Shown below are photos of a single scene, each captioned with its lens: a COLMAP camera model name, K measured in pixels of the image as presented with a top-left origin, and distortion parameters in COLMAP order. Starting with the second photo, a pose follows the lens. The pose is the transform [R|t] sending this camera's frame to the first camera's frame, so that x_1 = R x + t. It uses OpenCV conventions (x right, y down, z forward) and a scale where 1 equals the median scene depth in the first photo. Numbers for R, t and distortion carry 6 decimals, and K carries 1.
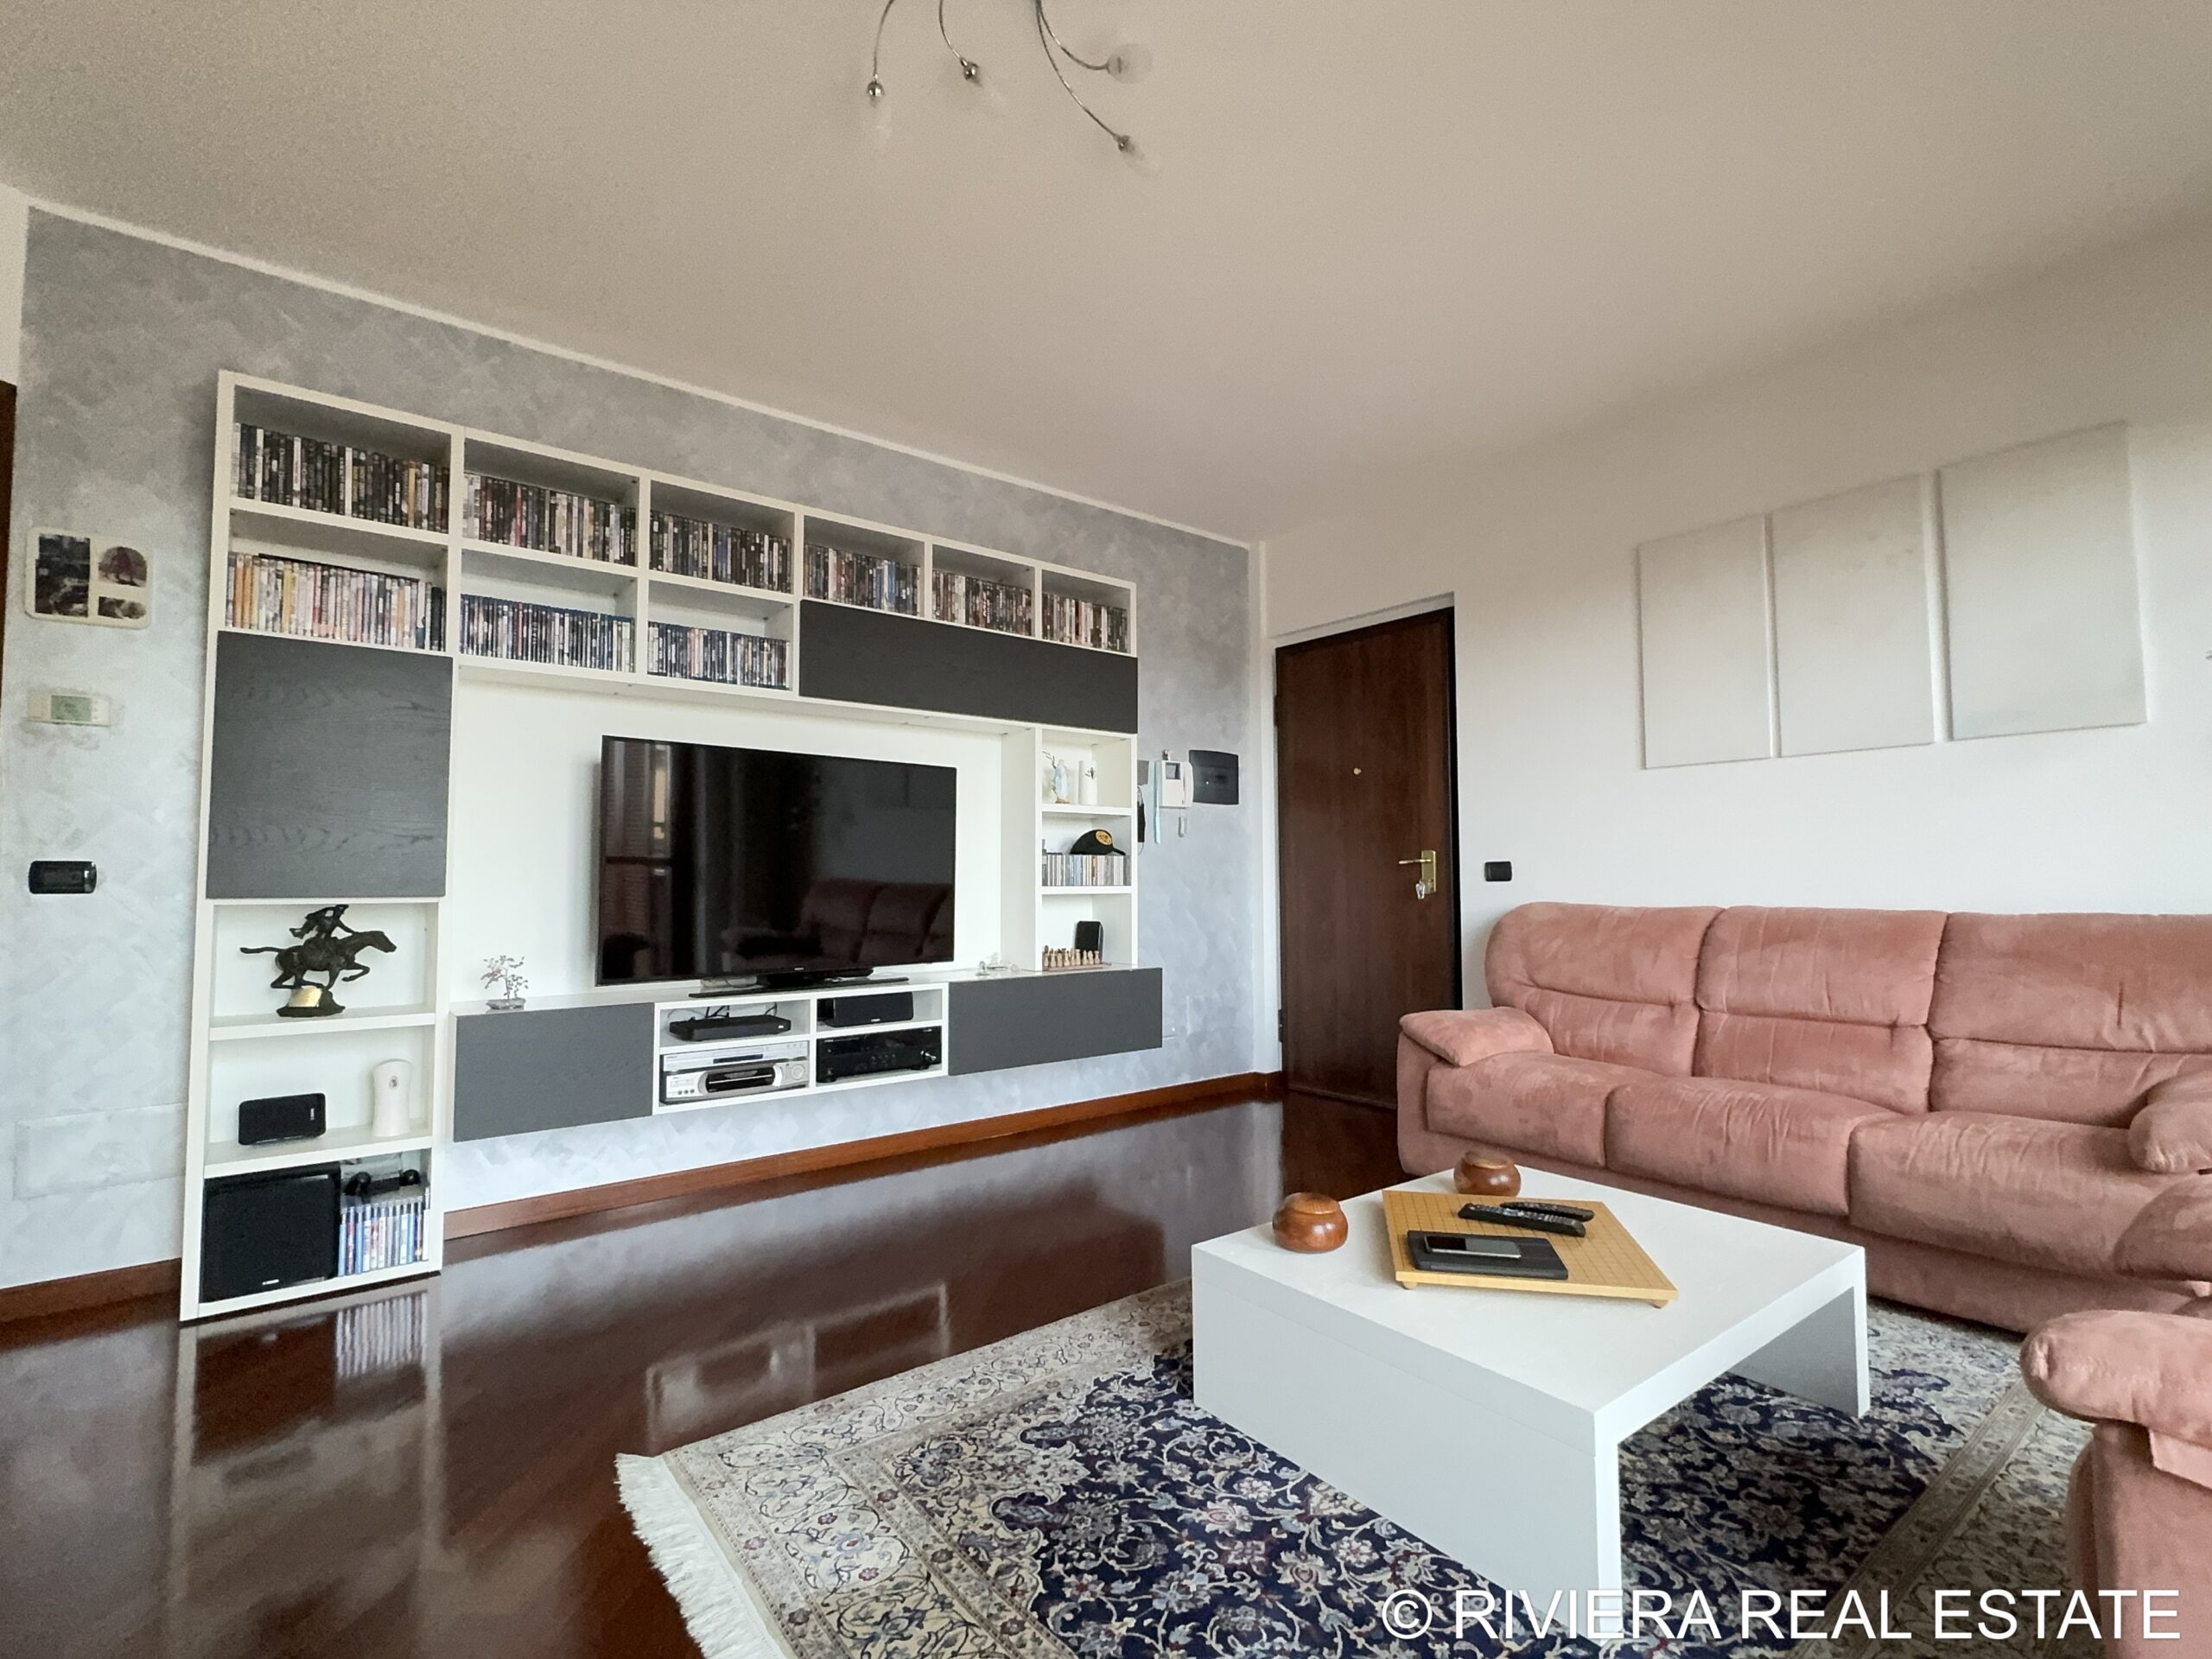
lens RADIAL K [[1036.6, 0, 1108.9], [0, 1036.6, 824.4], [0, 0, 1]] dist [-0.002908, 0.000515]
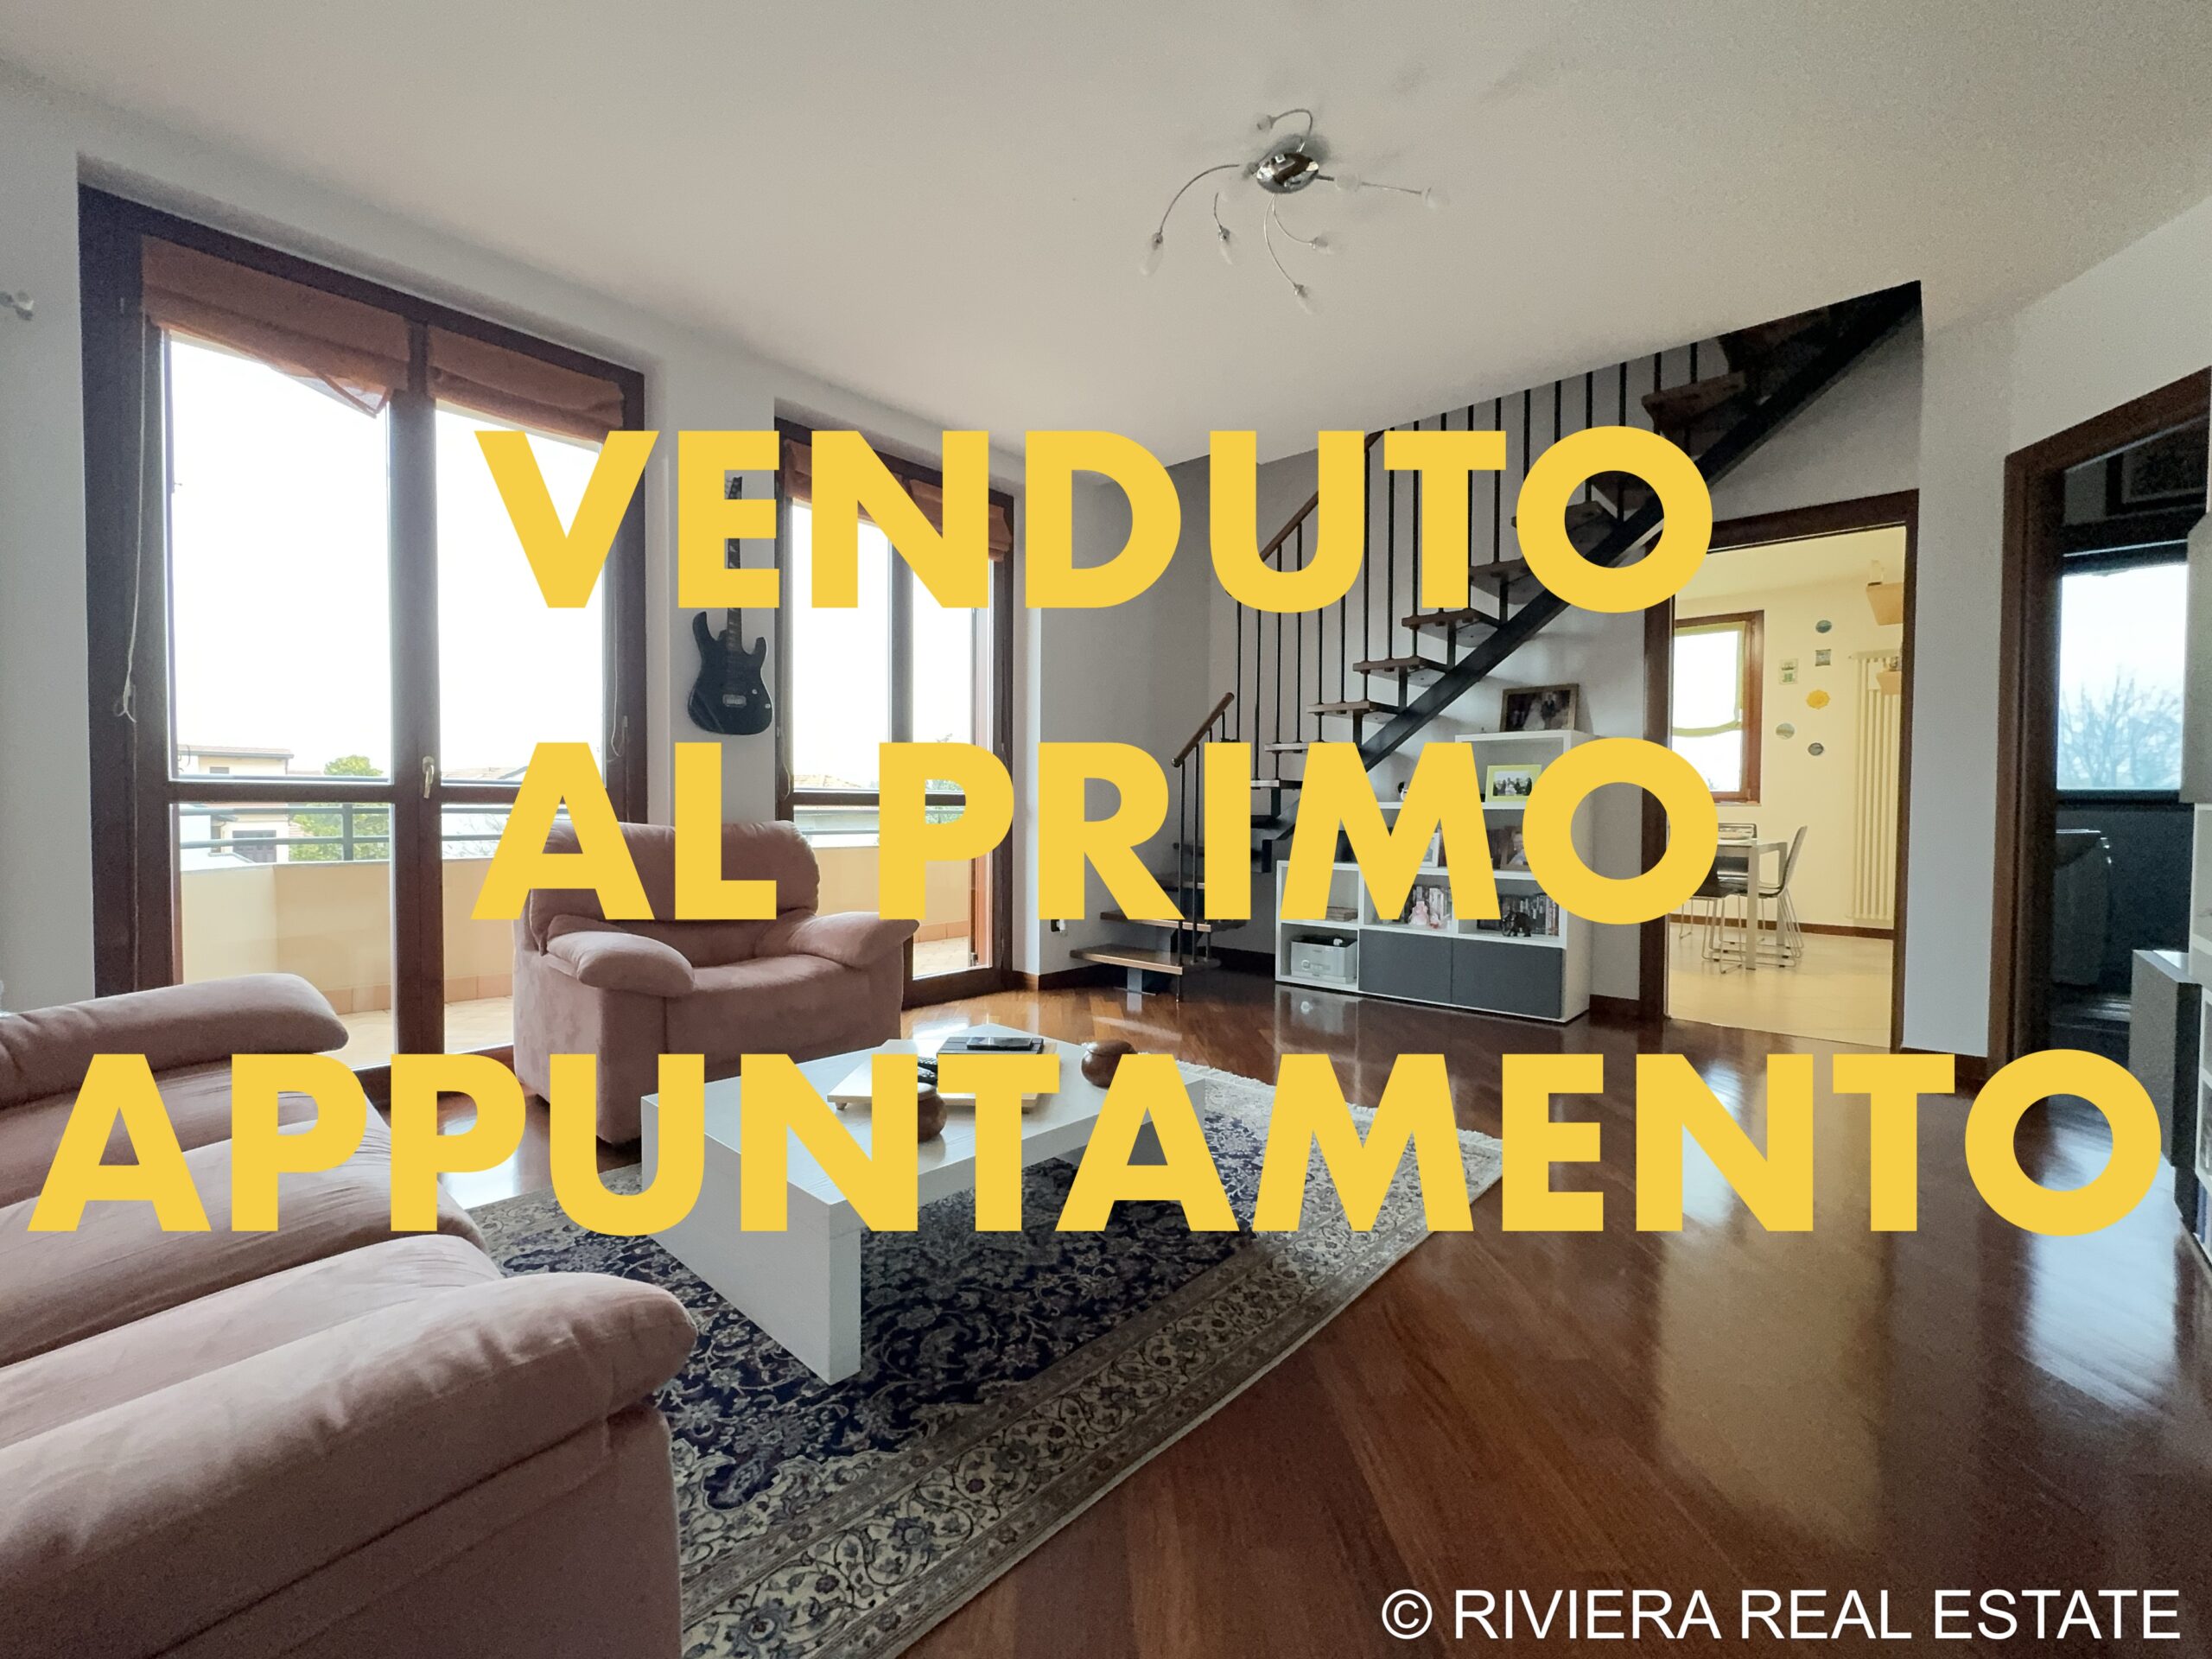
lens RADIAL K [[930.0, 0, 1104.4], [0, 930.0, 827.3], [0, 0, 1]] dist [-0.001208, -0.000086]
pose [[-0.987041, 0.004388, -0.160405, 0.256348], [0.009188, 0.999531, -0.029196, 0.092800], [0.160202, -0.030291, -0.986619, 1.423690]]
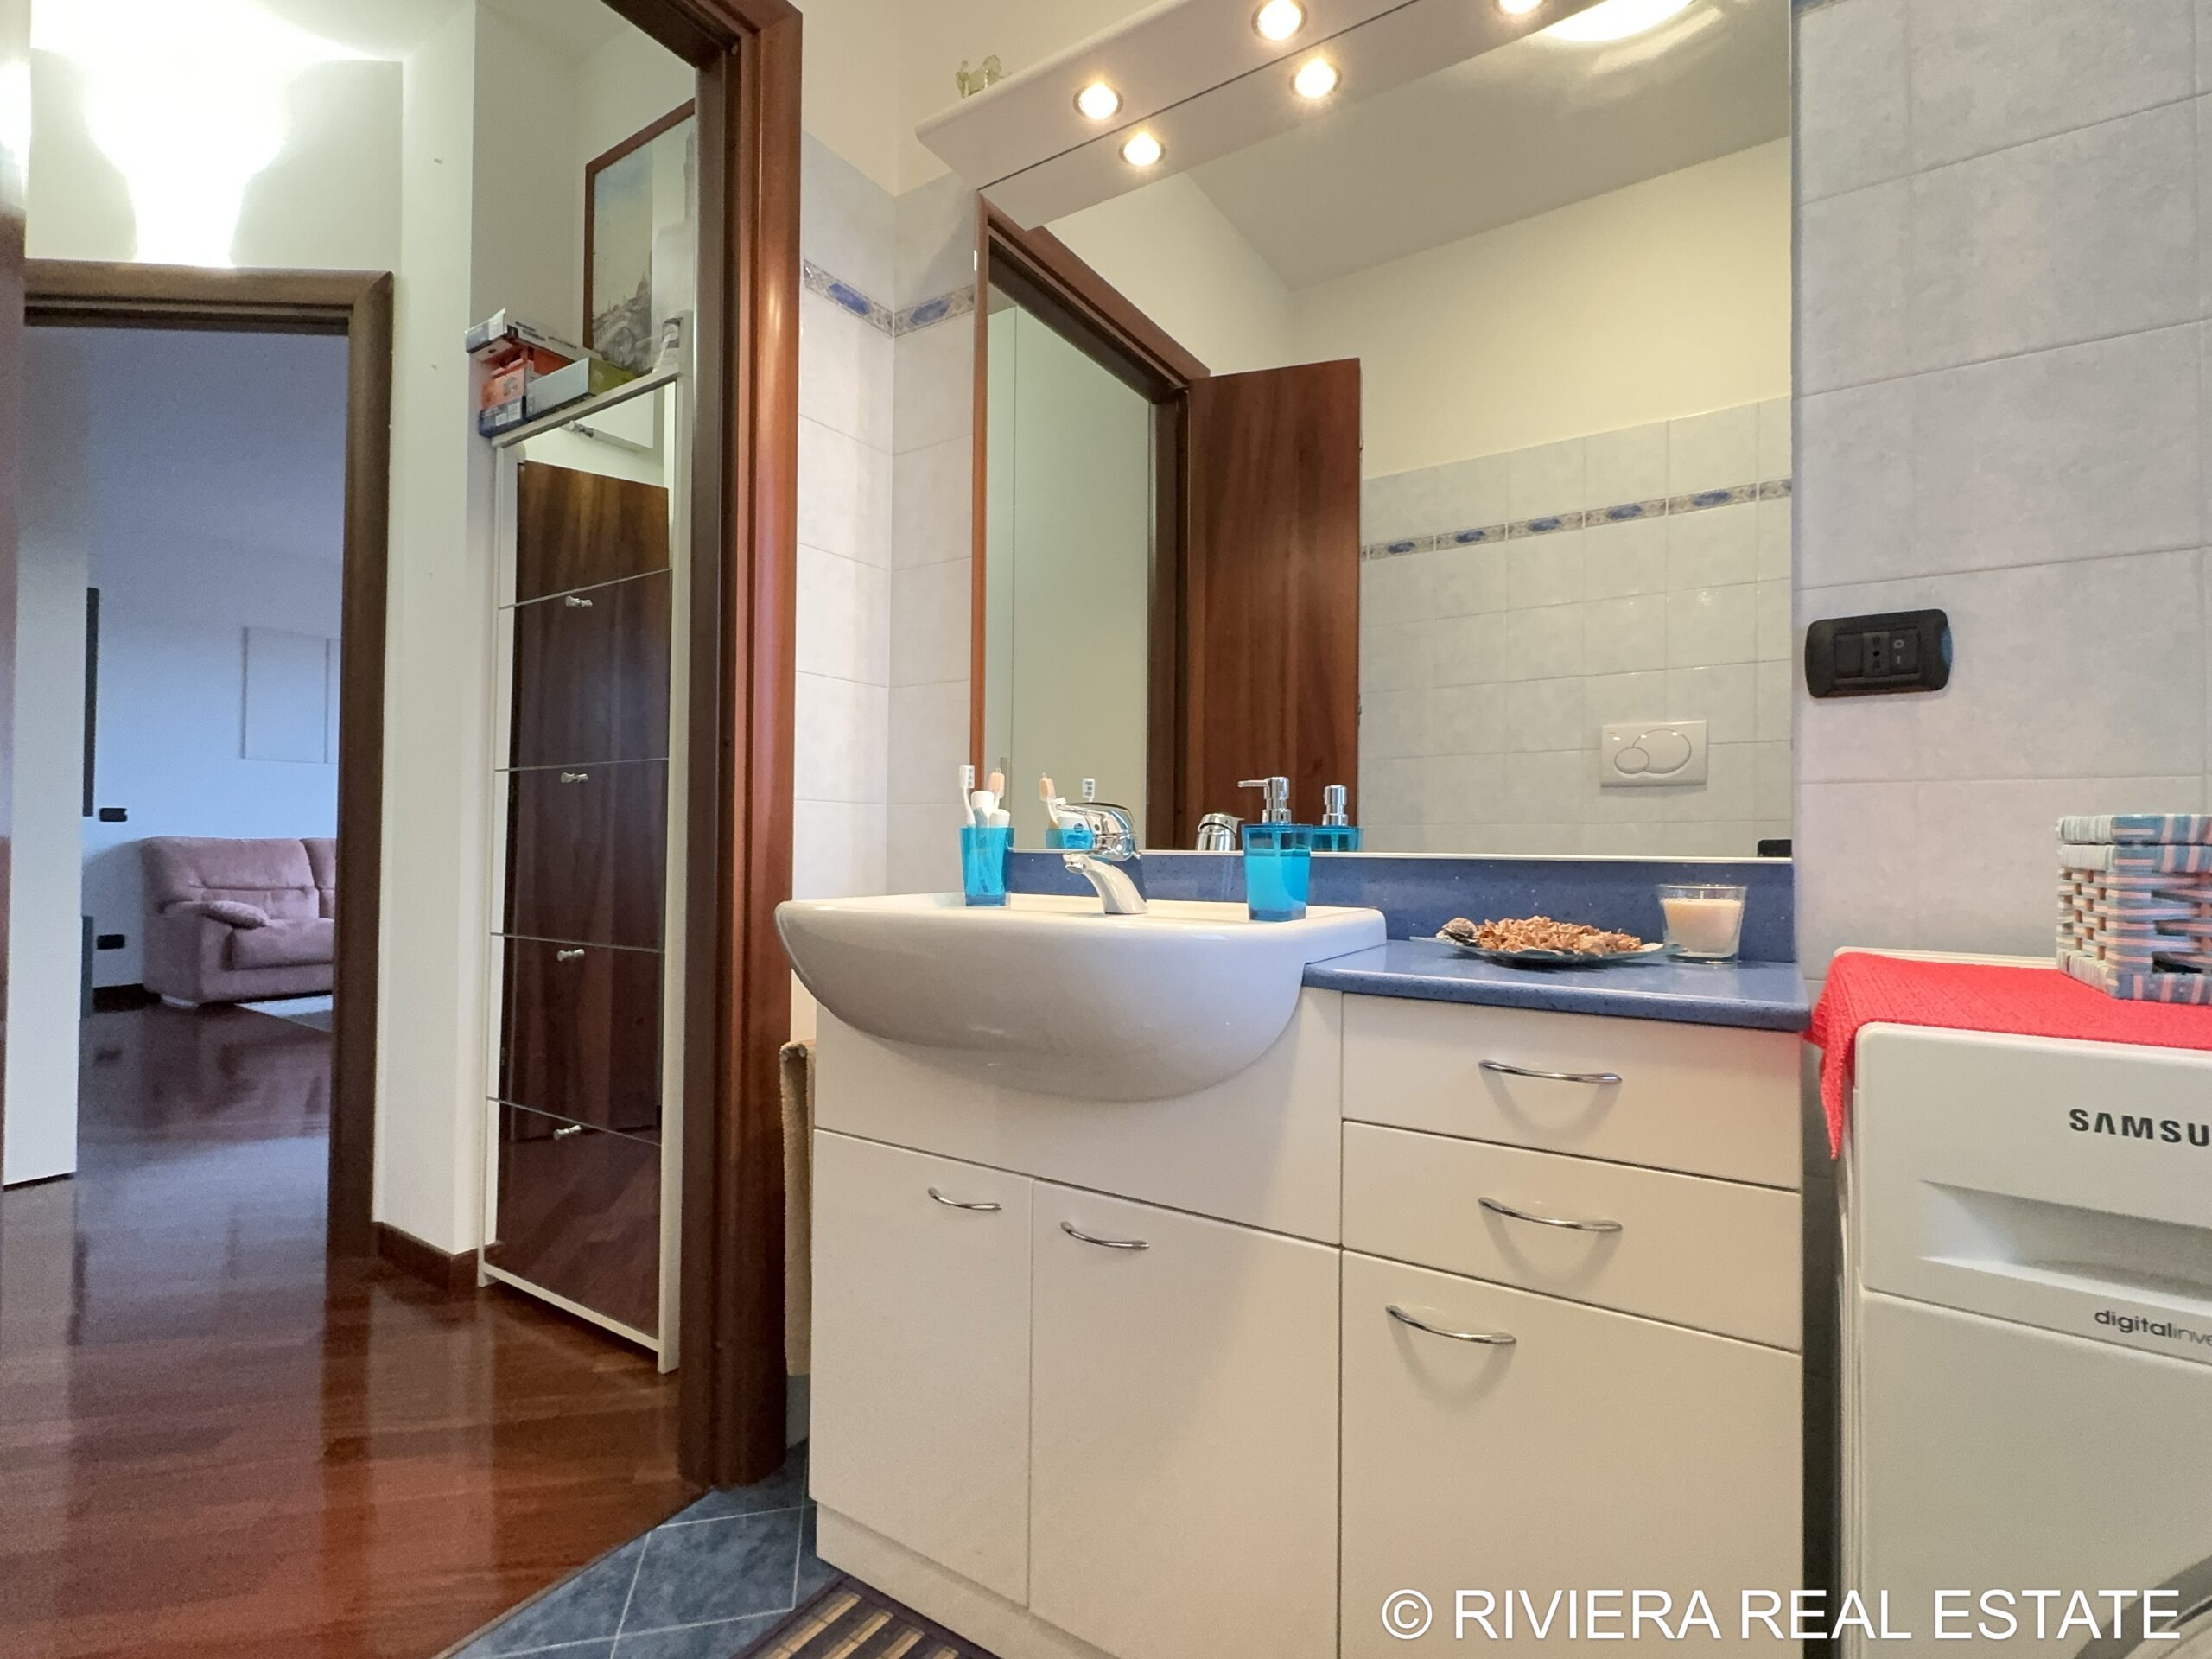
lens RADIAL K [[1036.6, 0, 1108.5], [0, 1036.6, 825.6], [0, 0, 1]] dist [-0.002908, 0.000515]
pose [[-0.318689, 0.023104, 0.947578, -1.930162], [-0.052603, 0.997731, -0.042019, 0.067666], [-0.946399, -0.063236, -0.316751, 0.232518]]
